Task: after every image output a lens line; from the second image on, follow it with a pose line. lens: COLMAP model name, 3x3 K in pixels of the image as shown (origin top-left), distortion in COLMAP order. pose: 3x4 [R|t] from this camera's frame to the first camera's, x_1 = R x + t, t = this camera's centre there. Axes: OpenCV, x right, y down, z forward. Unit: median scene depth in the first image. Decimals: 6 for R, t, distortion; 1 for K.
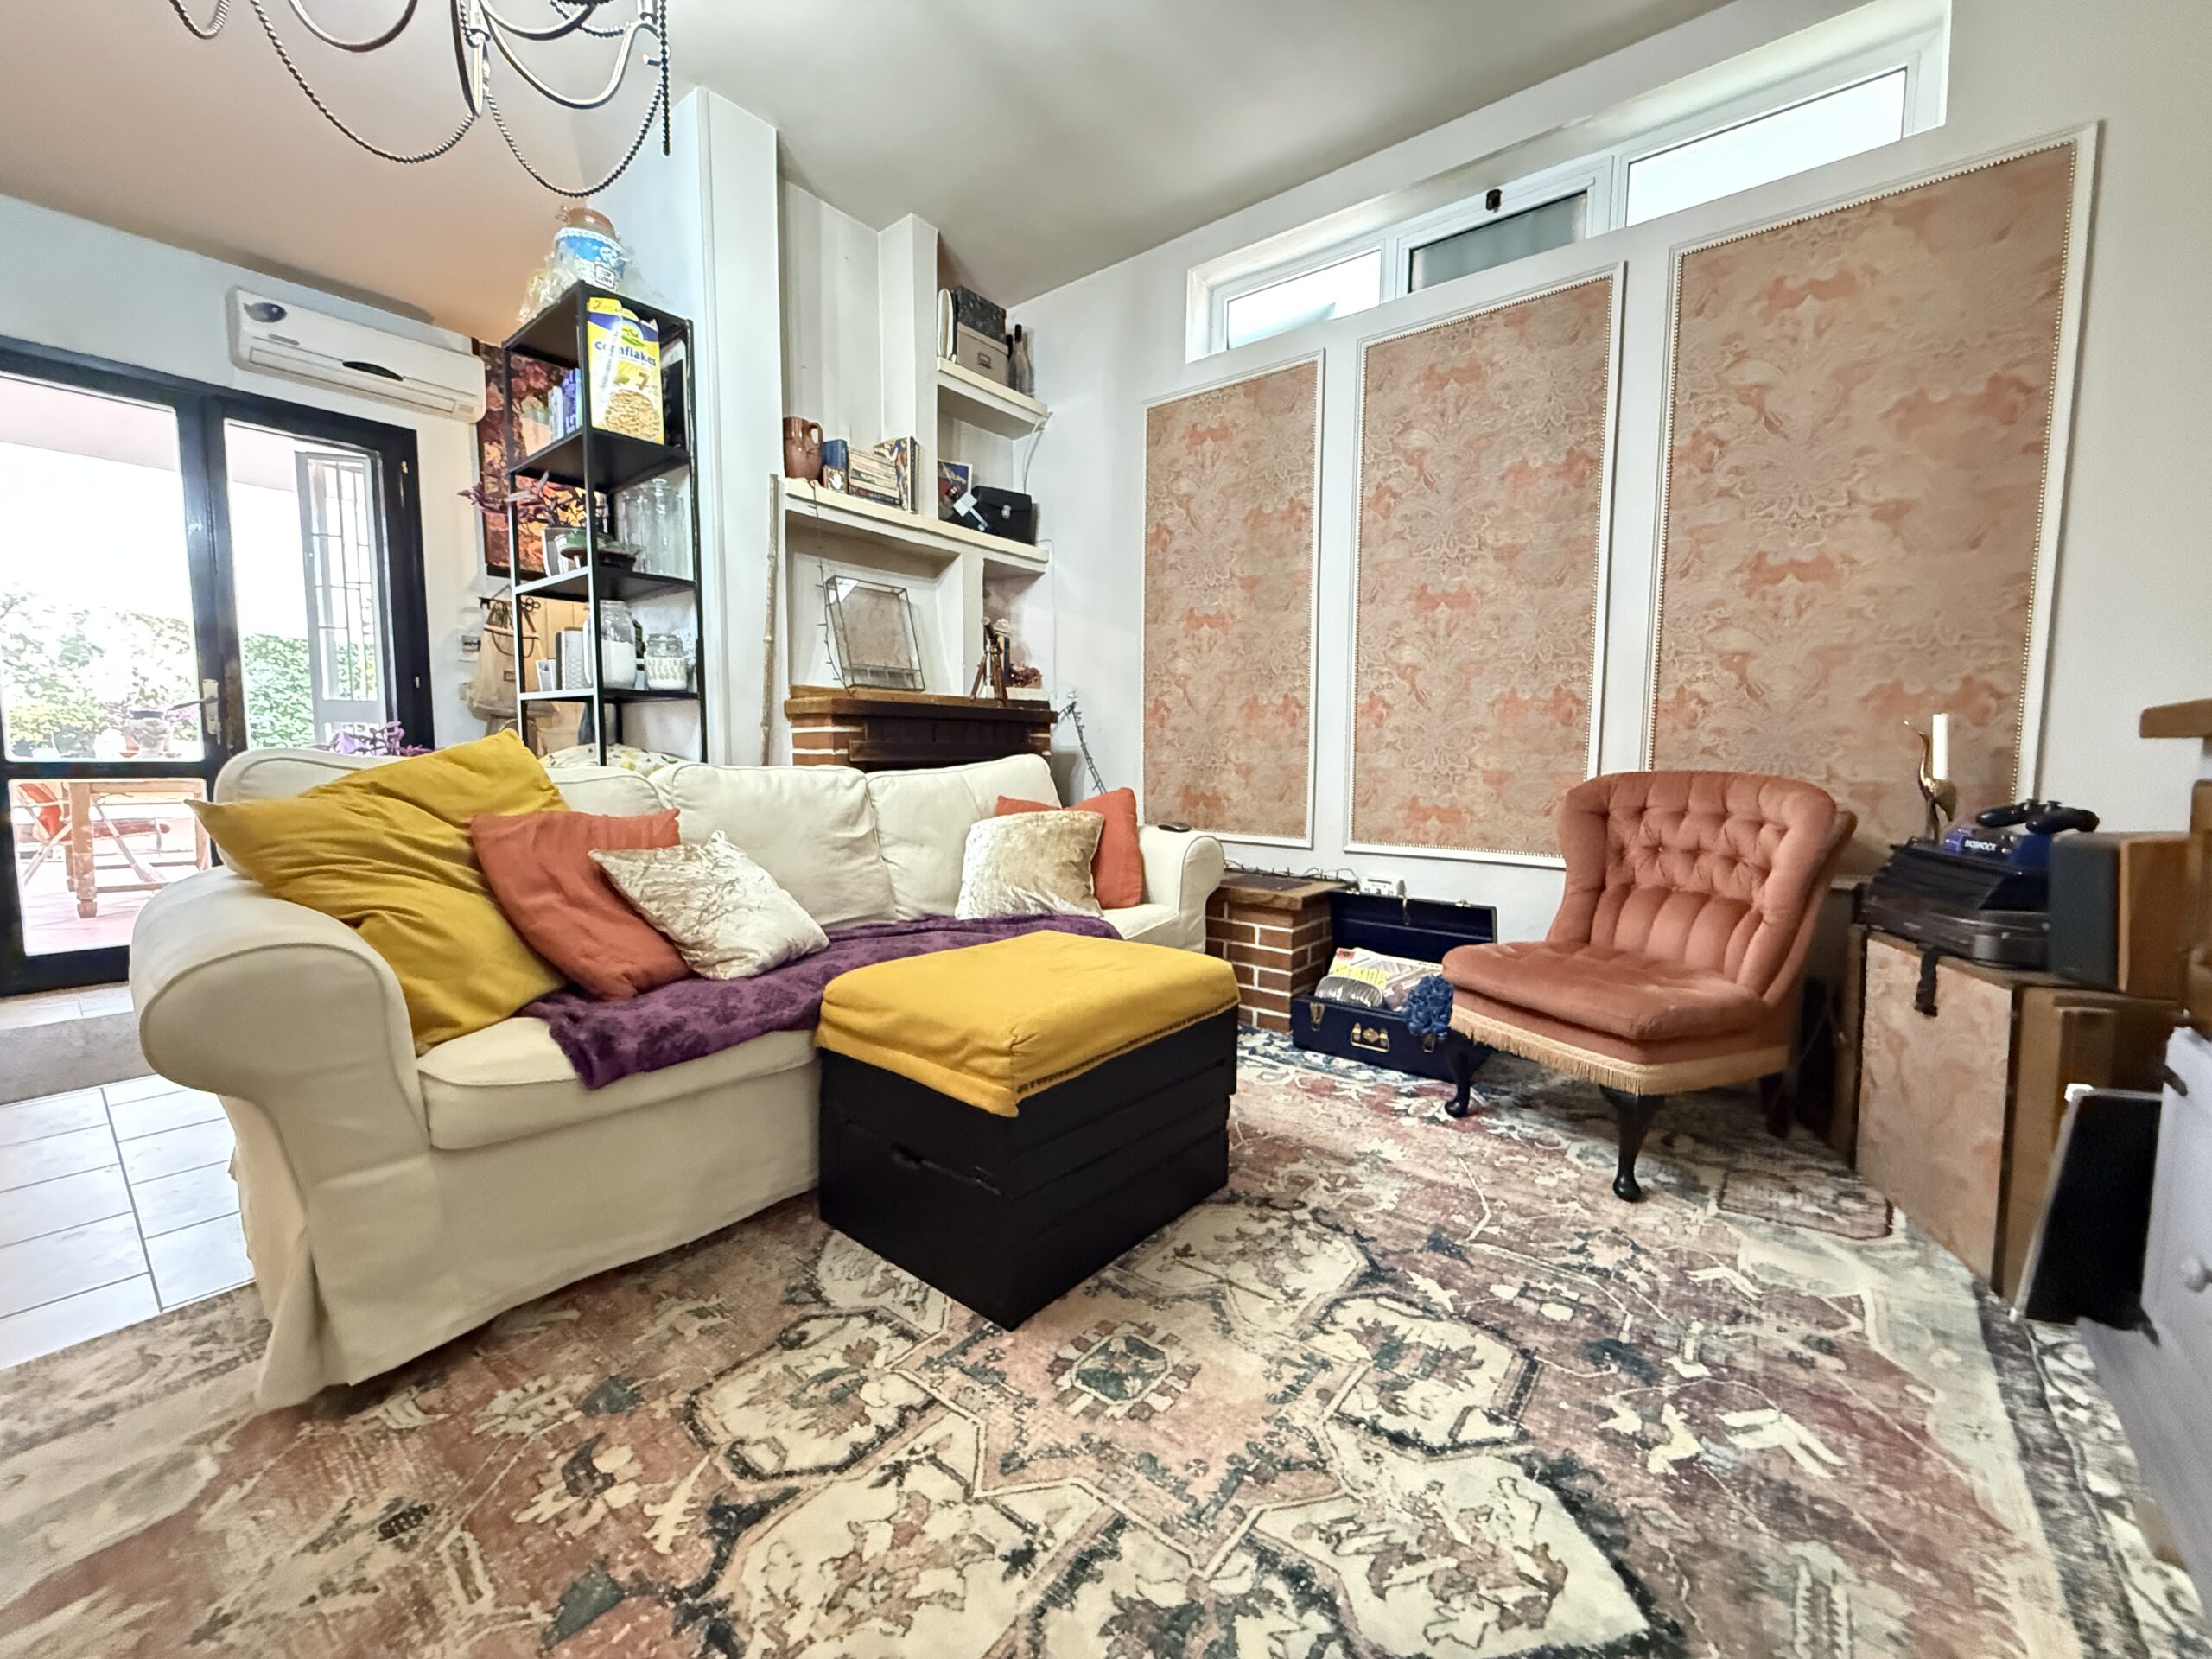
lens RADIAL K [[882.7, 0, 1097.7], [0, 882.7, 826.7], [0, 0, 1]] dist [-0.001868, 0.000627]
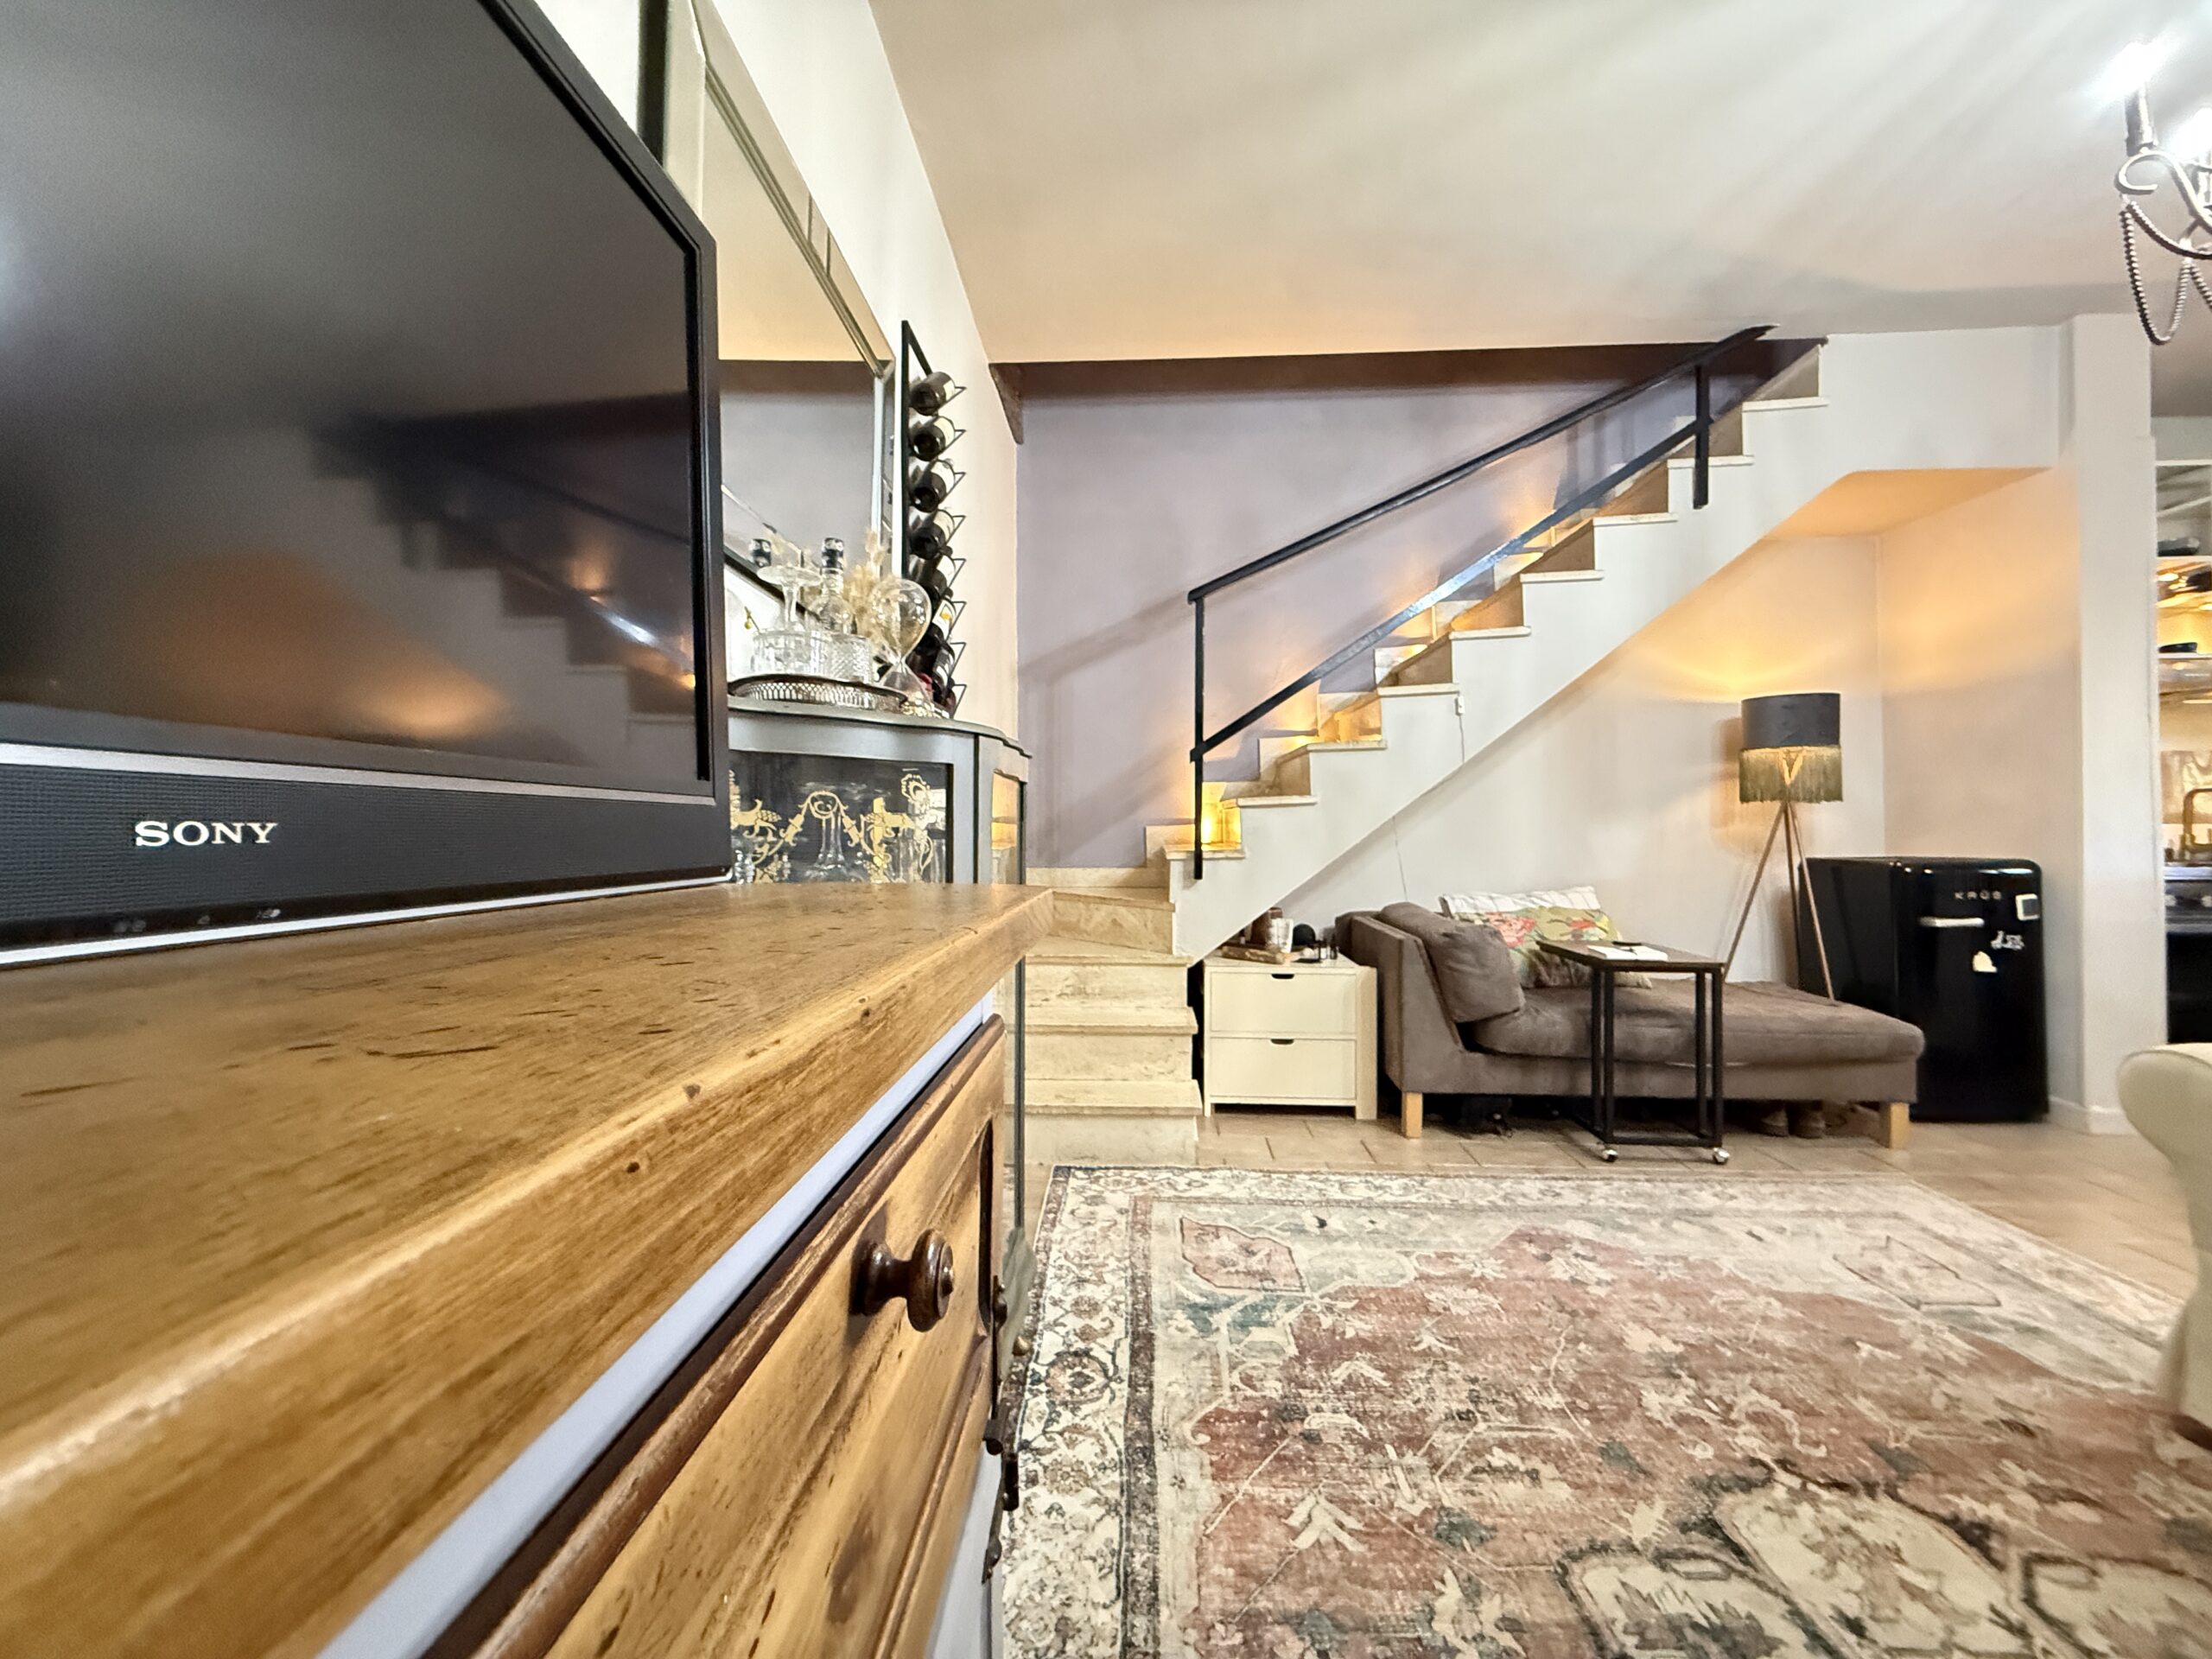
lens RADIAL K [[882.7, 0, 1096.7], [0, 882.7, 825.2], [0, 0, 1]] dist [-0.001868, 0.000627]
pose [[-0.812385, -0.010029, -0.583035, 0.624441], [-0.050723, 0.997278, 0.053521, -0.104020], [0.580911, 0.073052, -0.810682, 0.567676]]
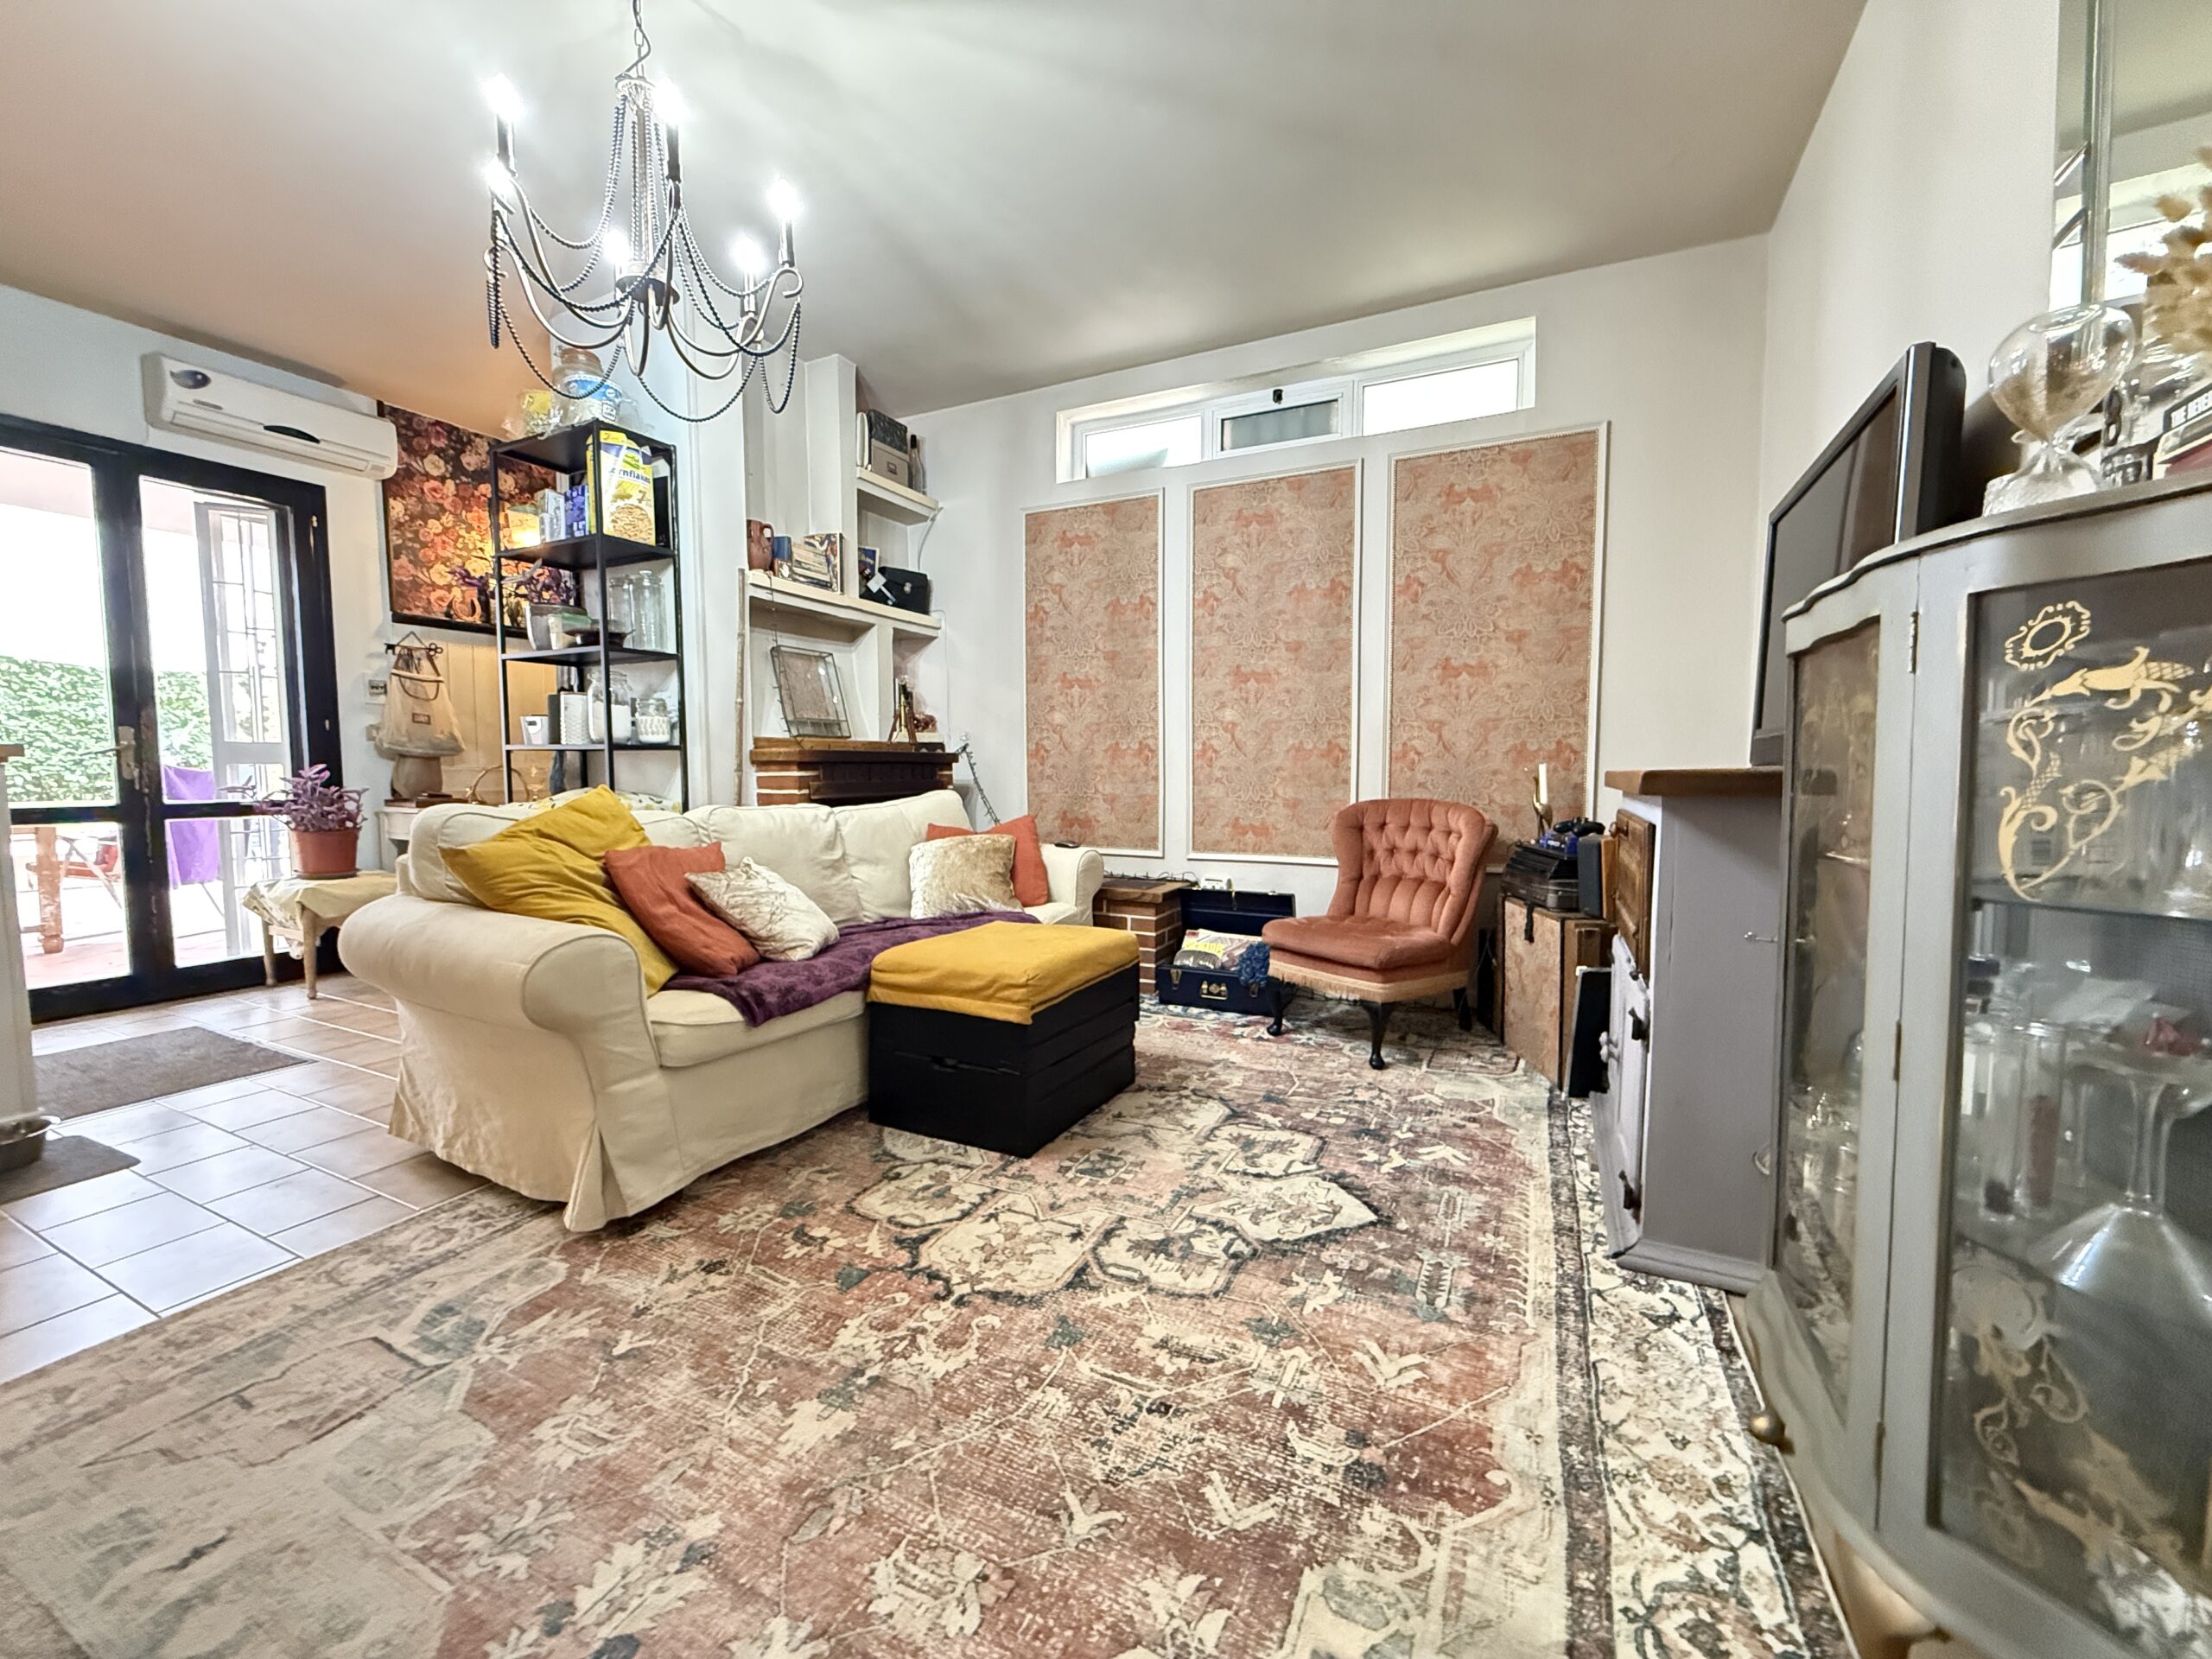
lens RADIAL K [[882.7, 0, 1097.3], [0, 882.7, 825.9], [0, 0, 1]] dist [-0.001868, 0.000627]
pose [[0.977112, -0.022692, 0.211514, -0.187406], [0.026417, 0.999541, -0.014802, -0.008284], [-0.211081, 0.020051, 0.977263, -0.387620]]
